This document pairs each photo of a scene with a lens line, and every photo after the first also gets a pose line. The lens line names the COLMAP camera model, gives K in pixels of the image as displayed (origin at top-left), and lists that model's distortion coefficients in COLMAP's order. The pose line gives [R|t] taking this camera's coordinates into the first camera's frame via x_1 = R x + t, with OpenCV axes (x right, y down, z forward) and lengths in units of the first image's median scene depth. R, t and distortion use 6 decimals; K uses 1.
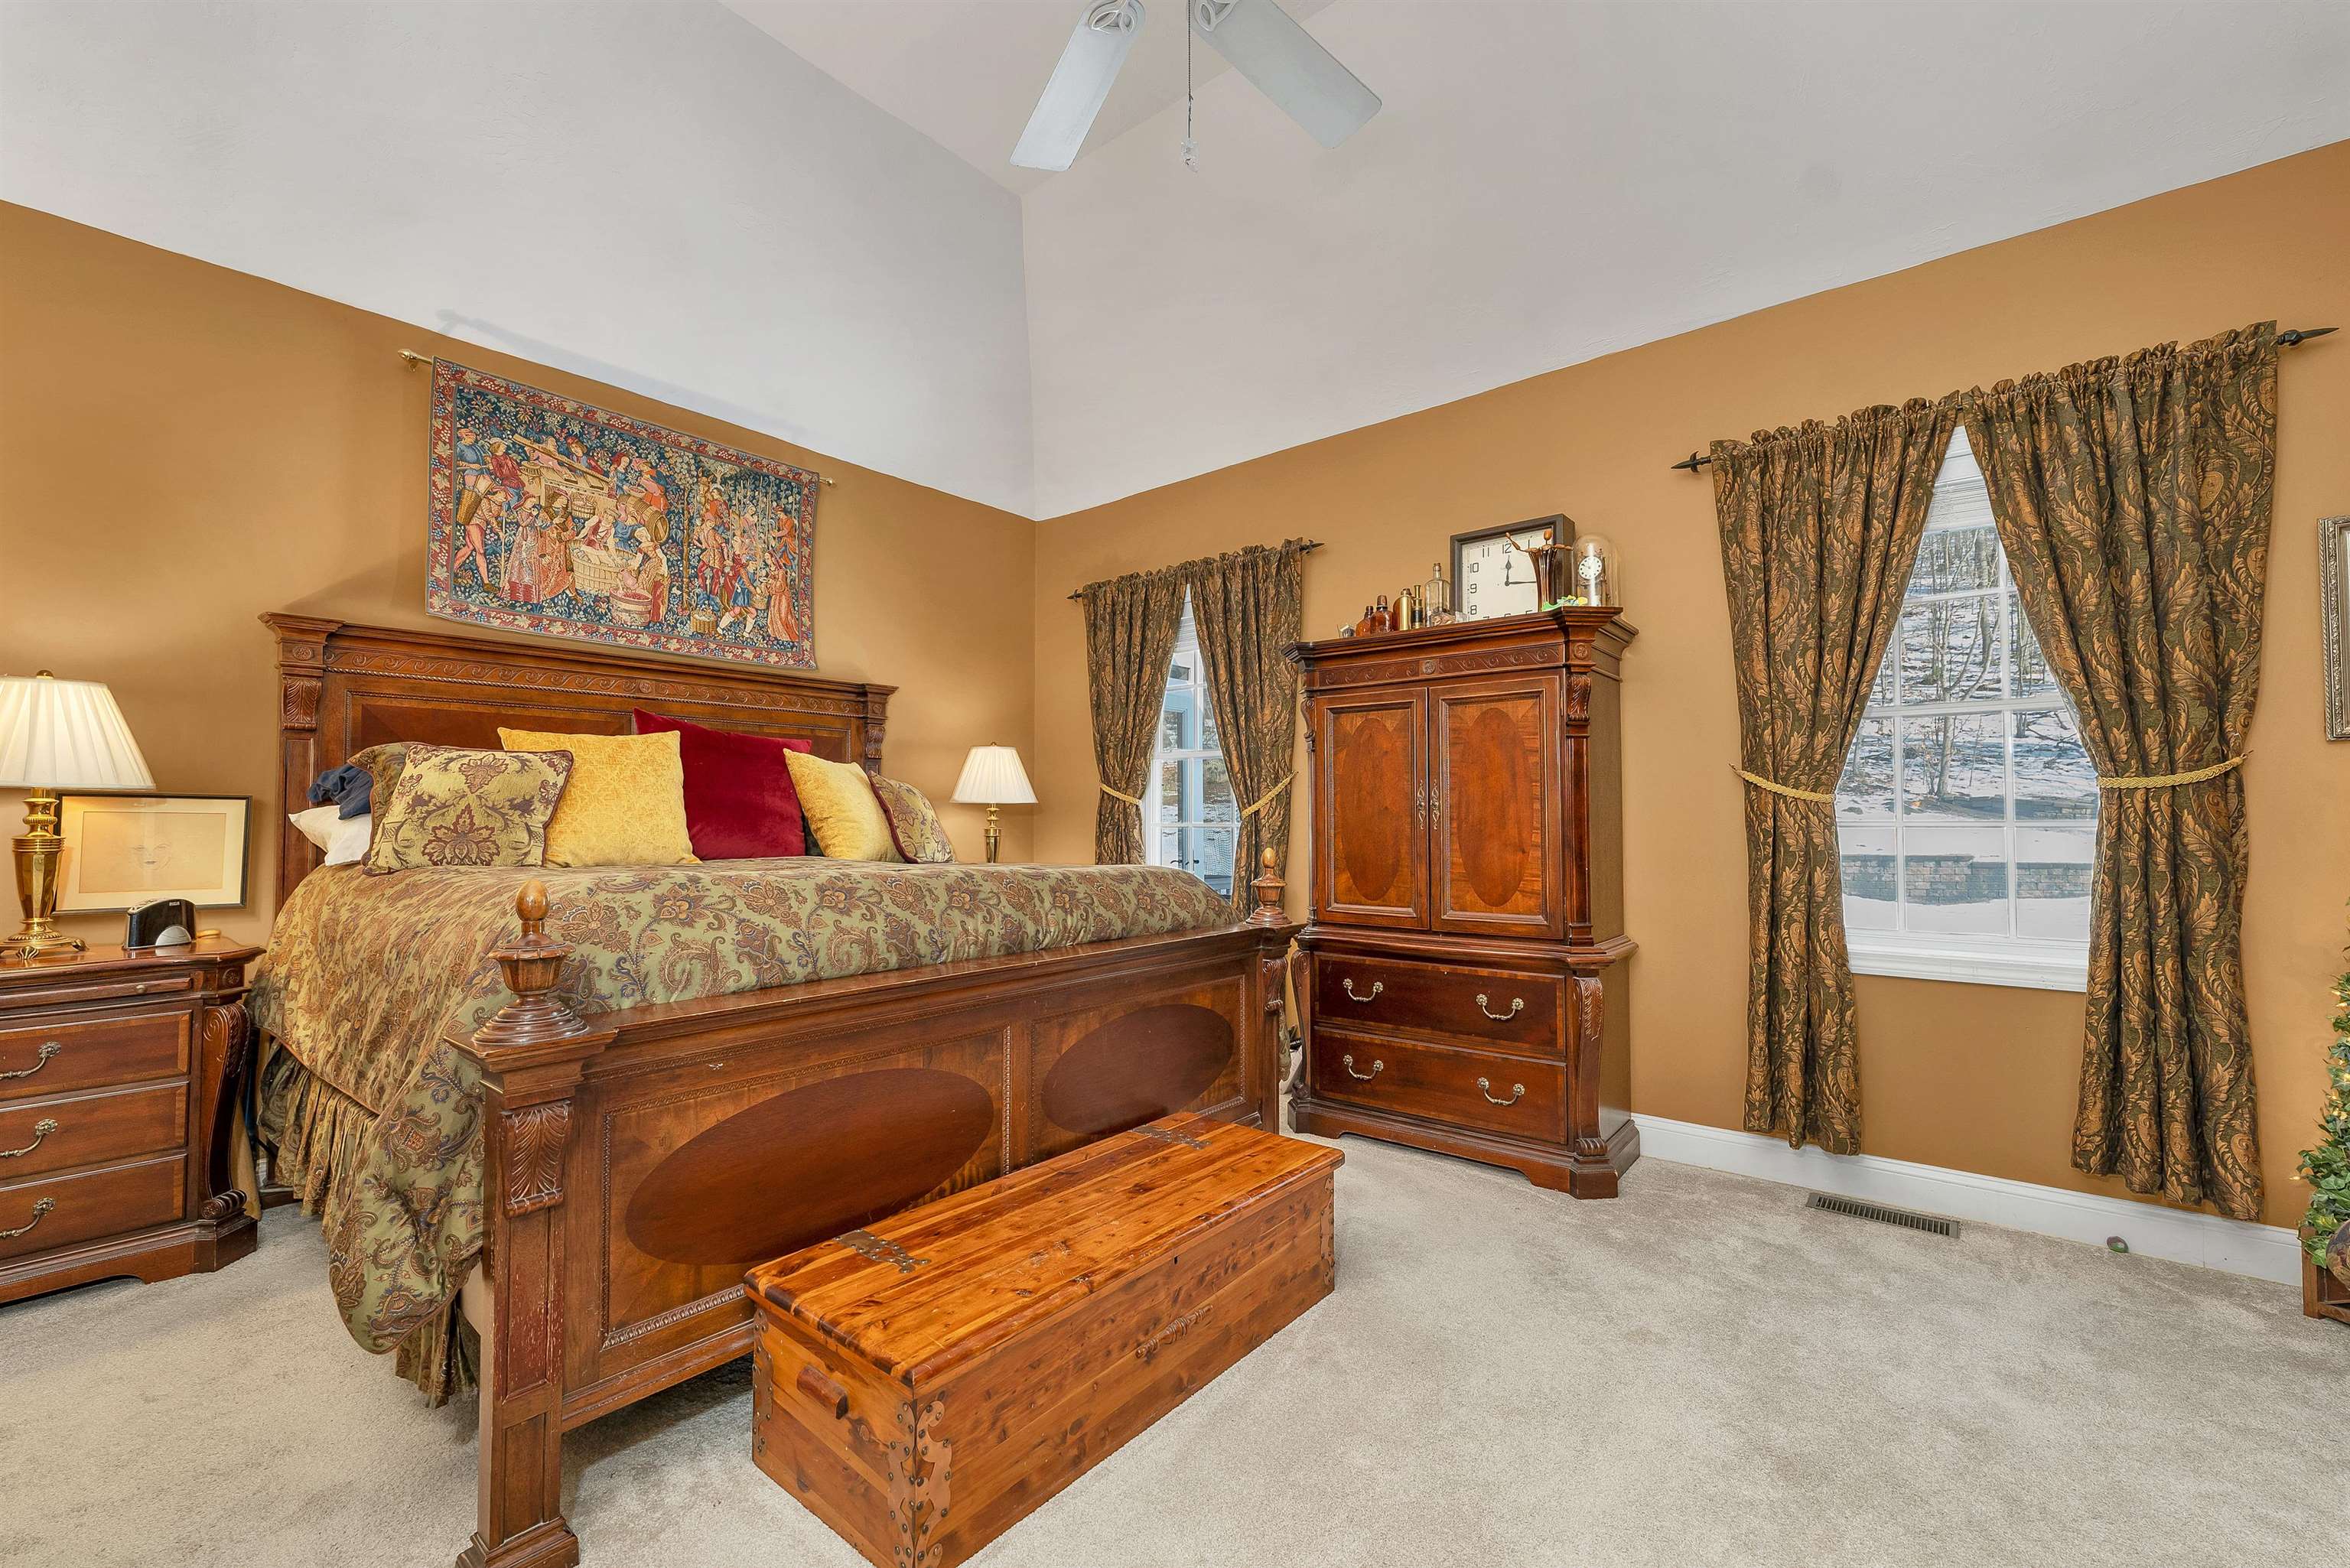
lens RADIAL K [[978.3, 0, 1160.5], [0, 978.3, 784.6], [0, 0, 1]] dist [-0.000724, 0.000760]
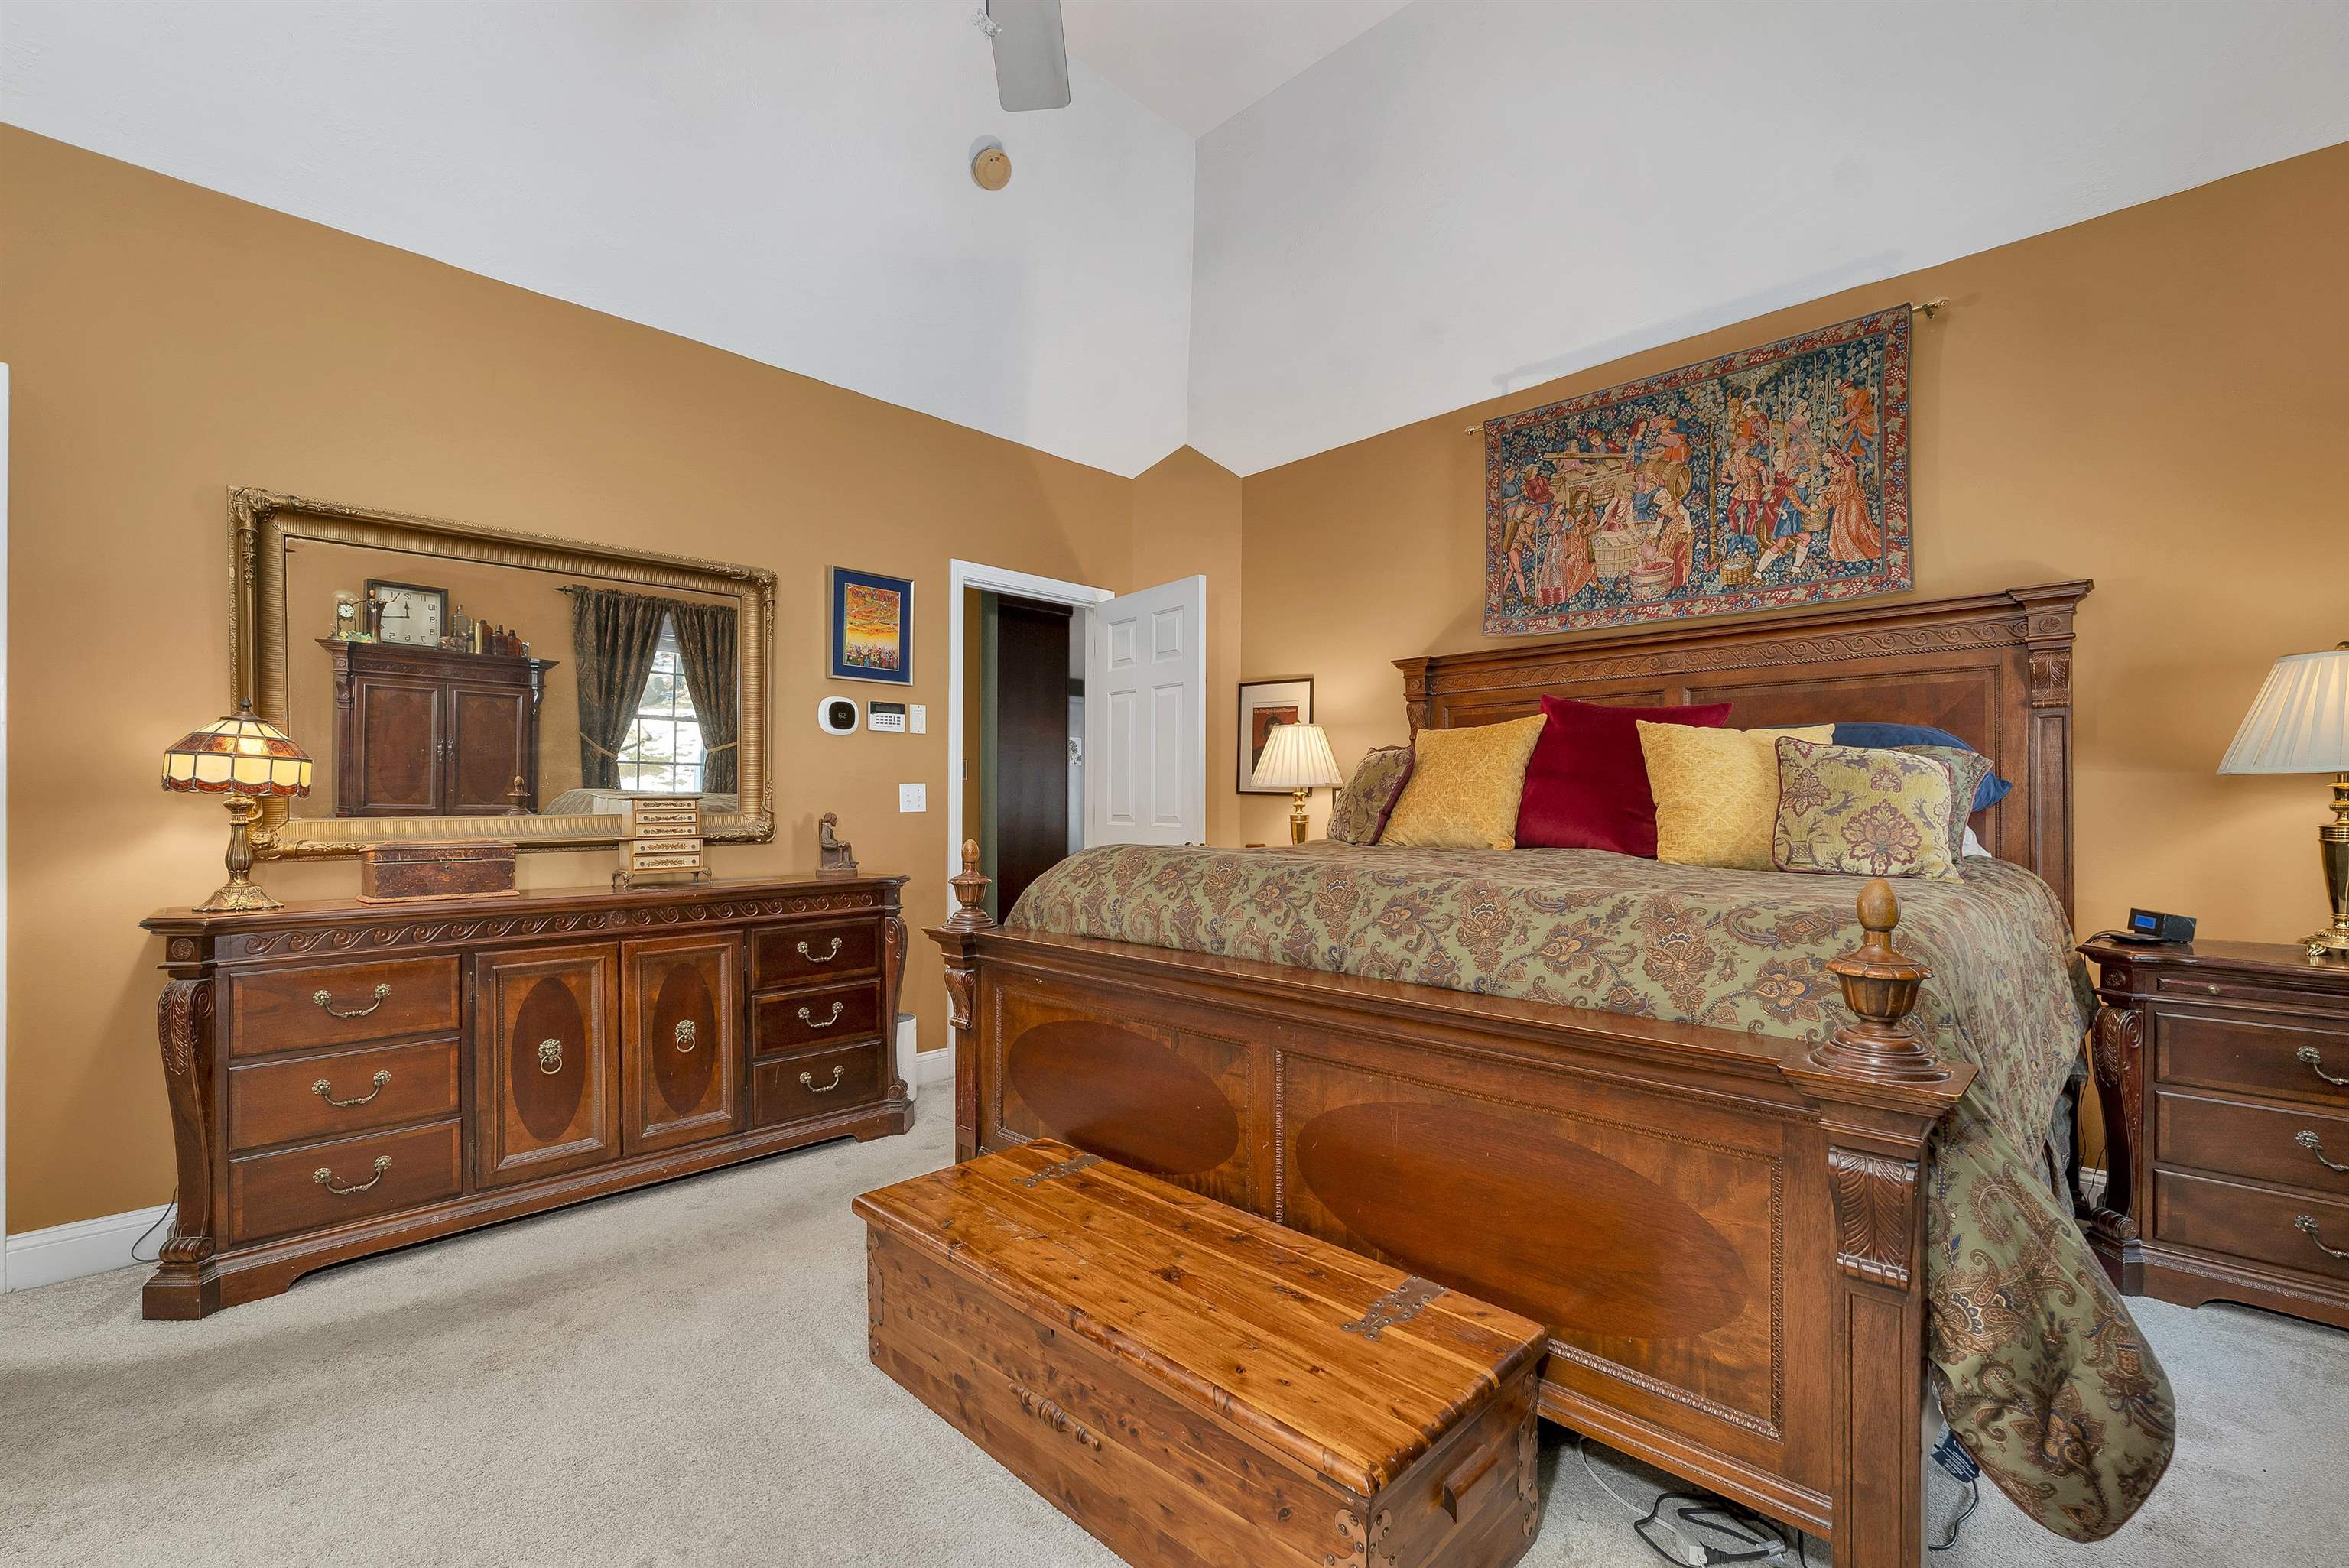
lens RADIAL K [[977.9, 0, 1158.4], [0, 977.9, 796.6], [0, 0, 1]] dist [-0.000724, 0.000760]
pose [[-0.075383, -0.005788, -0.997138, 0.450179], [0.034133, 0.999382, -0.008382, 0.019720], [0.996570, -0.034667, -0.075139, 0.620471]]
